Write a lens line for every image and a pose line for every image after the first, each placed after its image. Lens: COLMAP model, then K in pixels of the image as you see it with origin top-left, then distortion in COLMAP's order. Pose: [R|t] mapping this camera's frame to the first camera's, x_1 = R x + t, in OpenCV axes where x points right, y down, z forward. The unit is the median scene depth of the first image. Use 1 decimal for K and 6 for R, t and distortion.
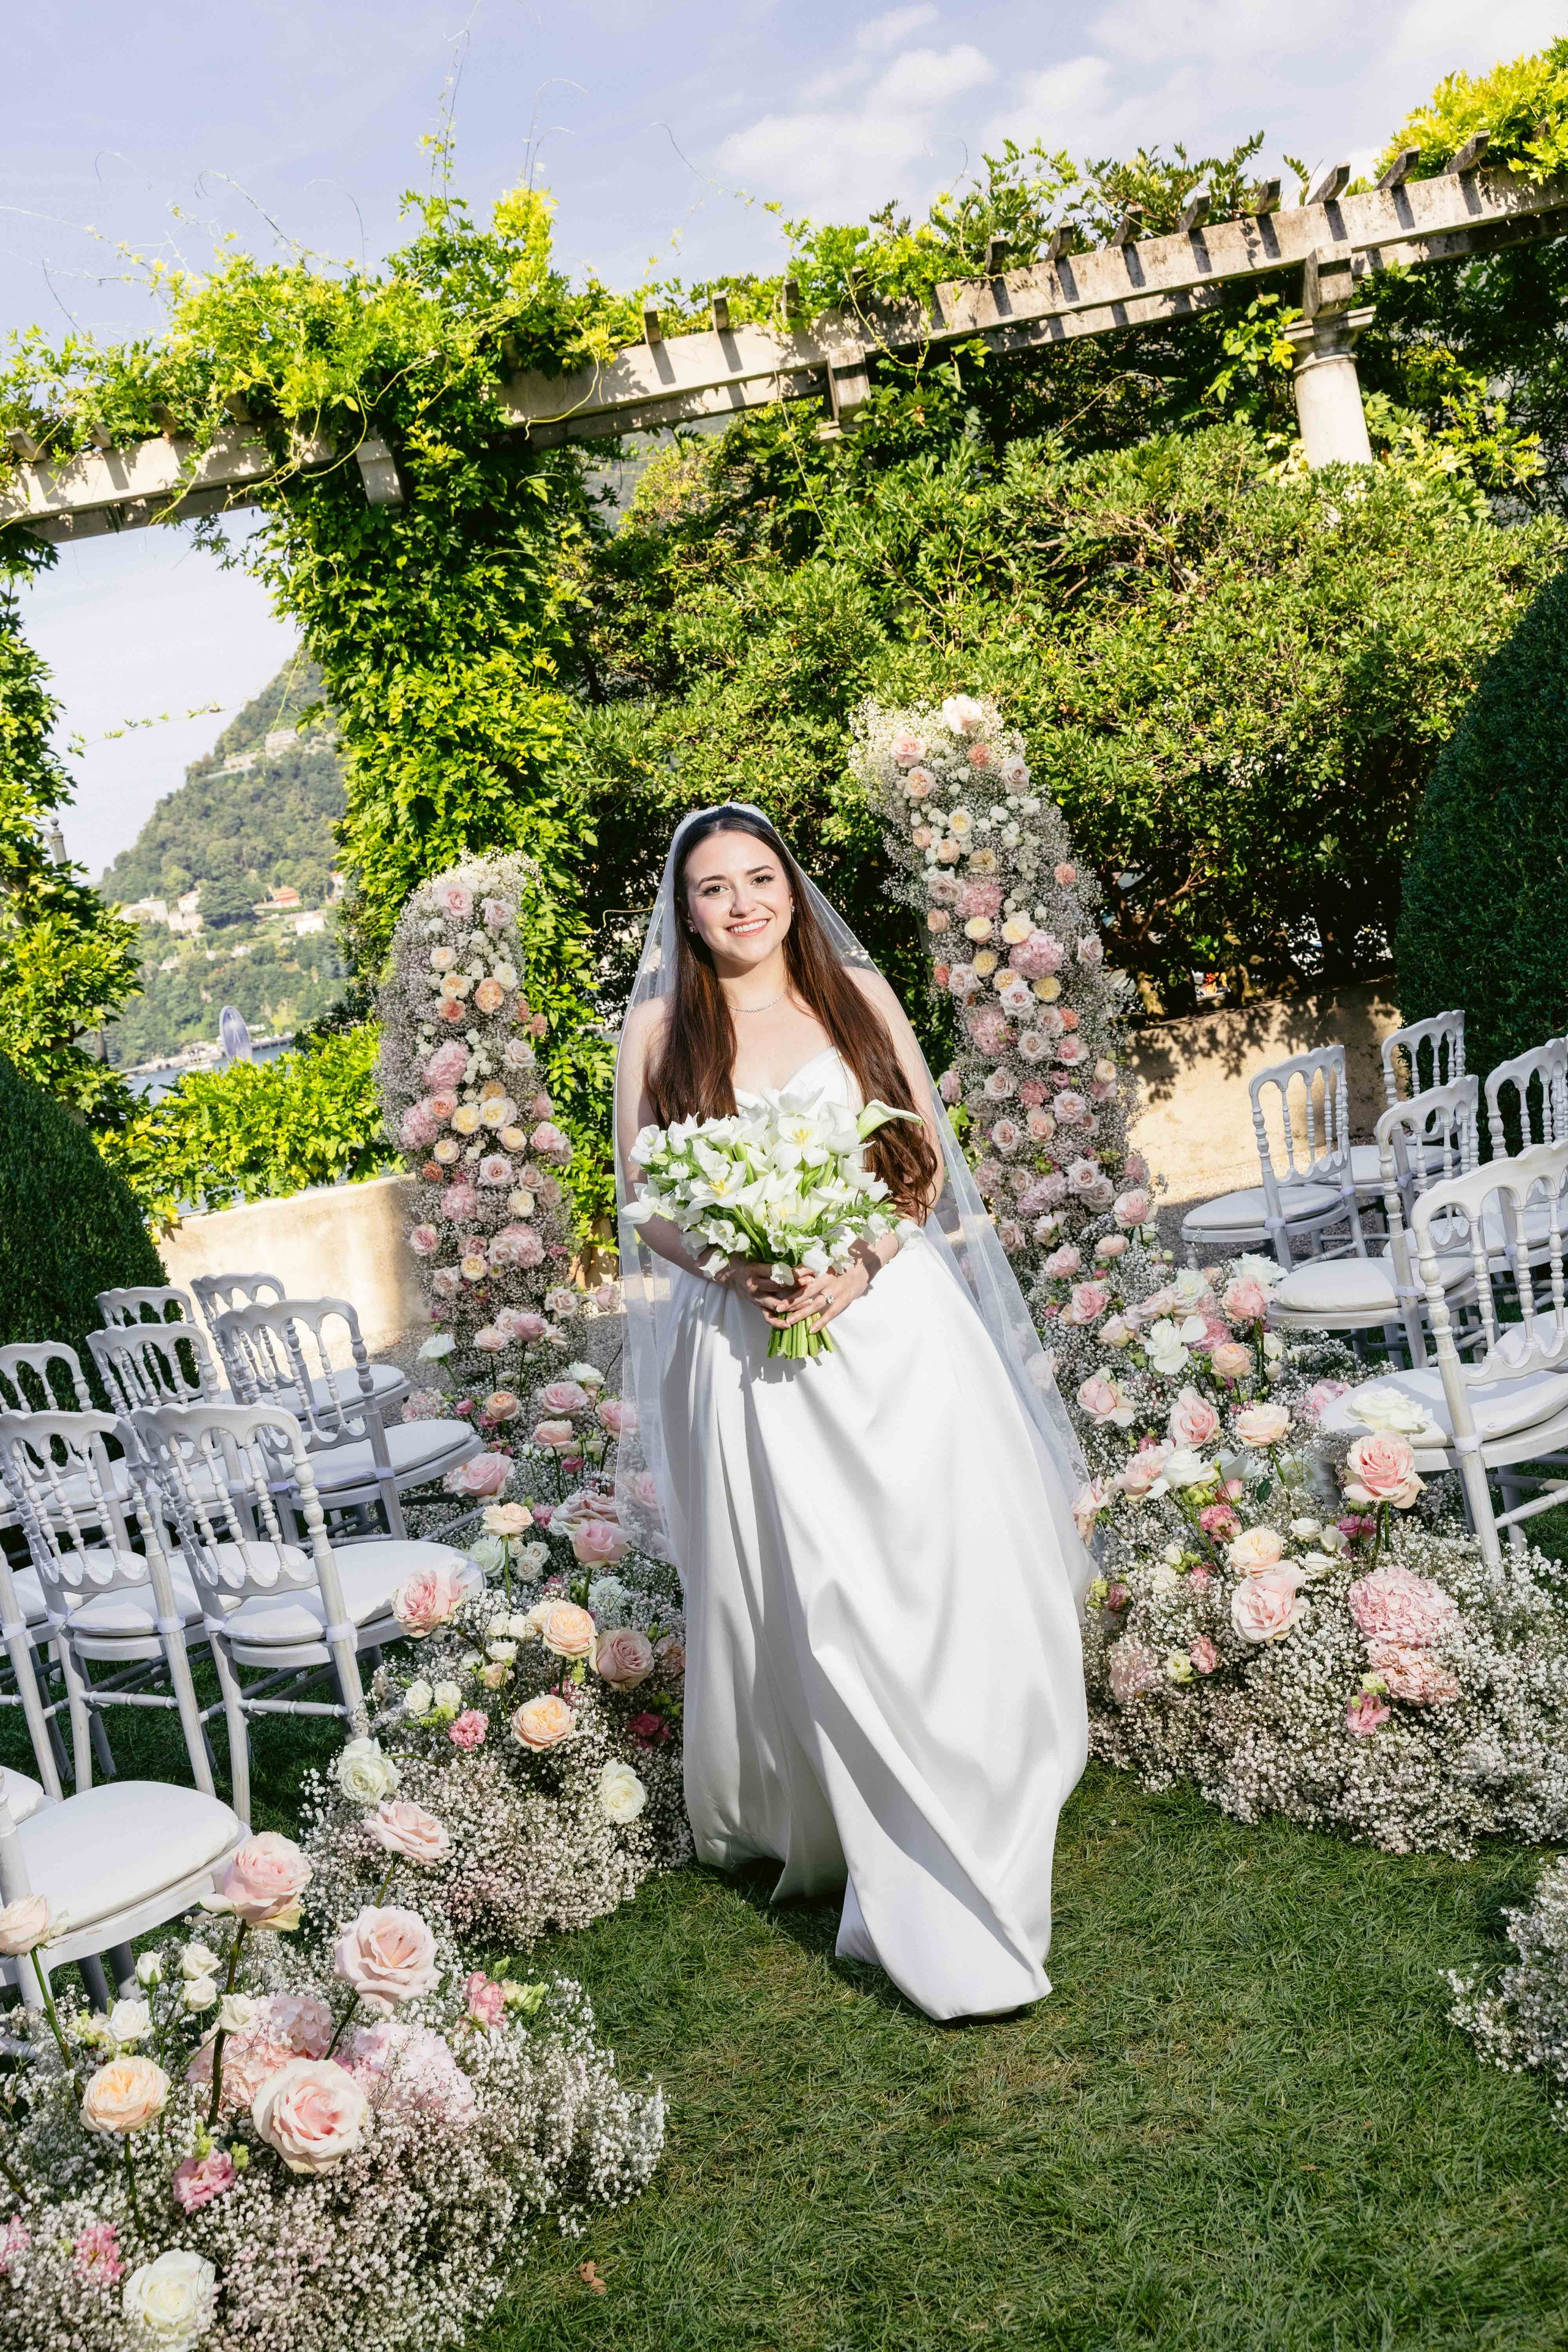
lens RADIAL K [[2395.0, 0, 784.0], [0, 2395.0, 1176.0], [0, 0, 1]] dist [0.013973, -0.024178]
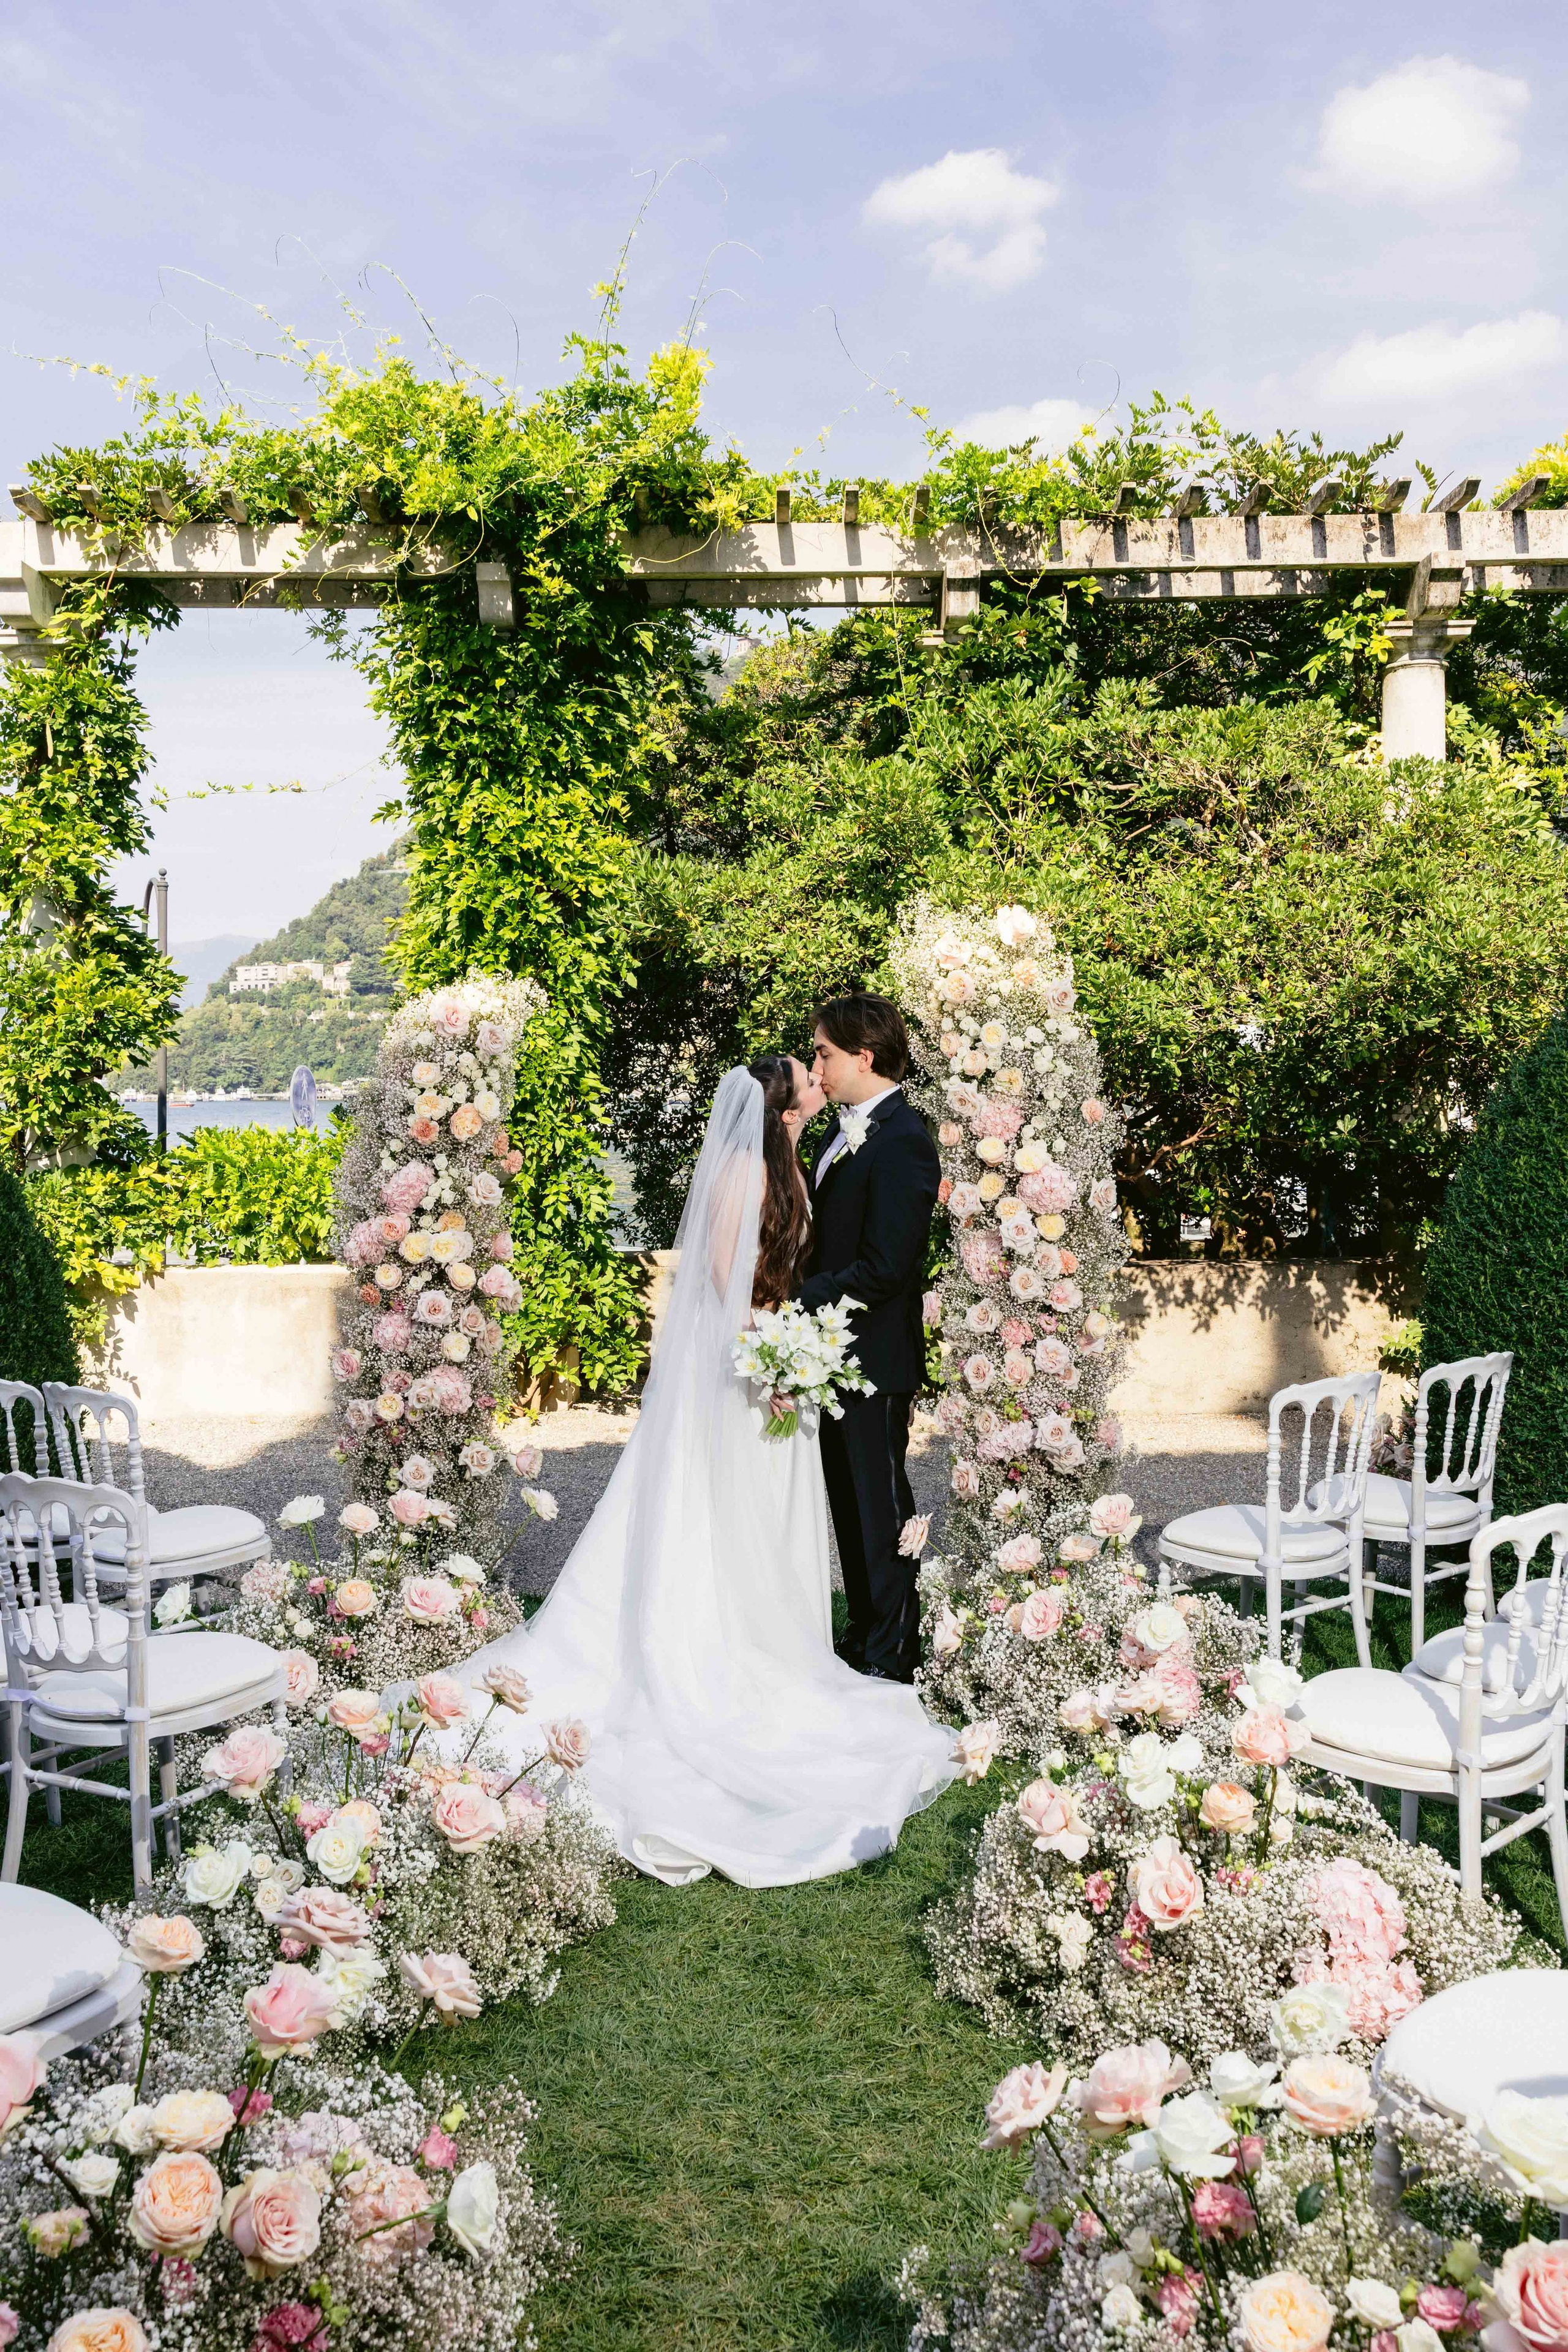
lens RADIAL K [[1983.2, 0, 773.9], [0, 1983.2, 1180.1], [0, 0, 1]] dist [-0.000351, 0.000356]
pose [[0.981706, 0.189990, -0.012528, 0.006750], [-0.190384, 0.980409, -0.050526, -0.026553], [0.002683, 0.051986, 0.998644, 0.162905]]
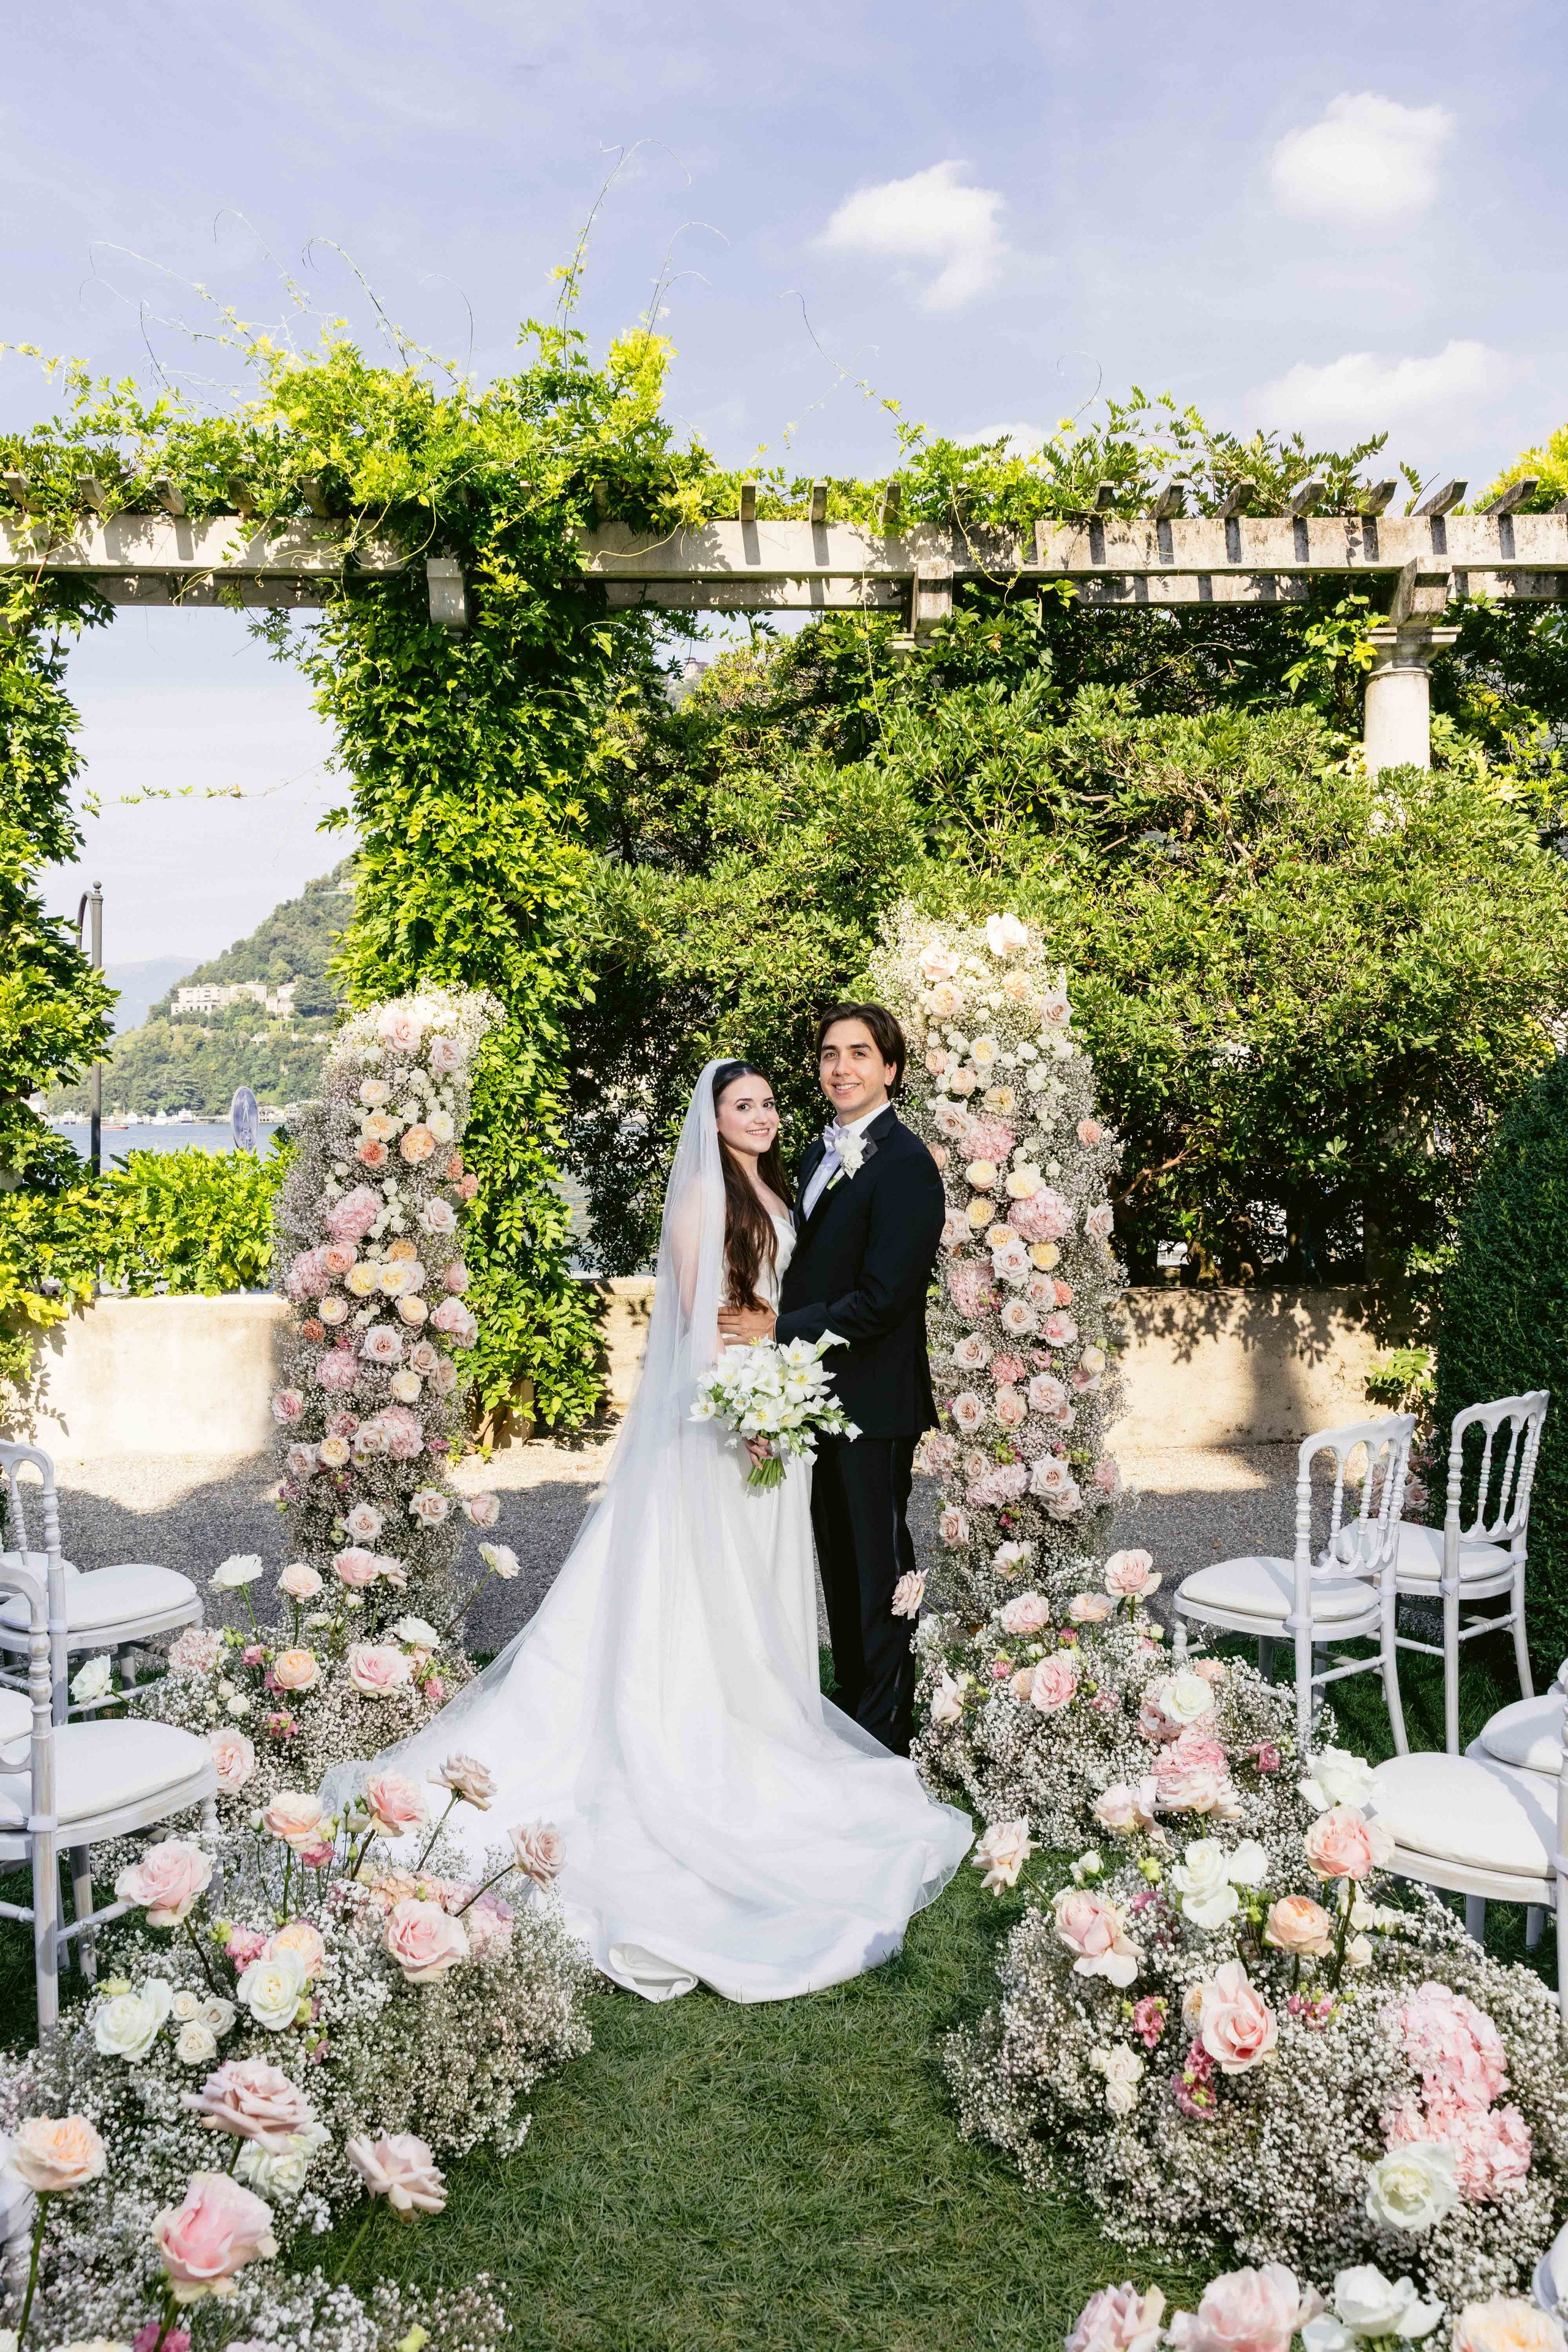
lens RADIAL K [[1986.8, 0, 784.0], [0, 1986.8, 1176.0], [0, 0, 1]] dist [-0.000569, 0.004054]
pose [[0.981850, 0.188992, 0.015890, -0.000945], [-0.187468, 0.979793, -0.069730, -0.027803], [-0.028748, 0.065486, 0.997439, 0.198566]]
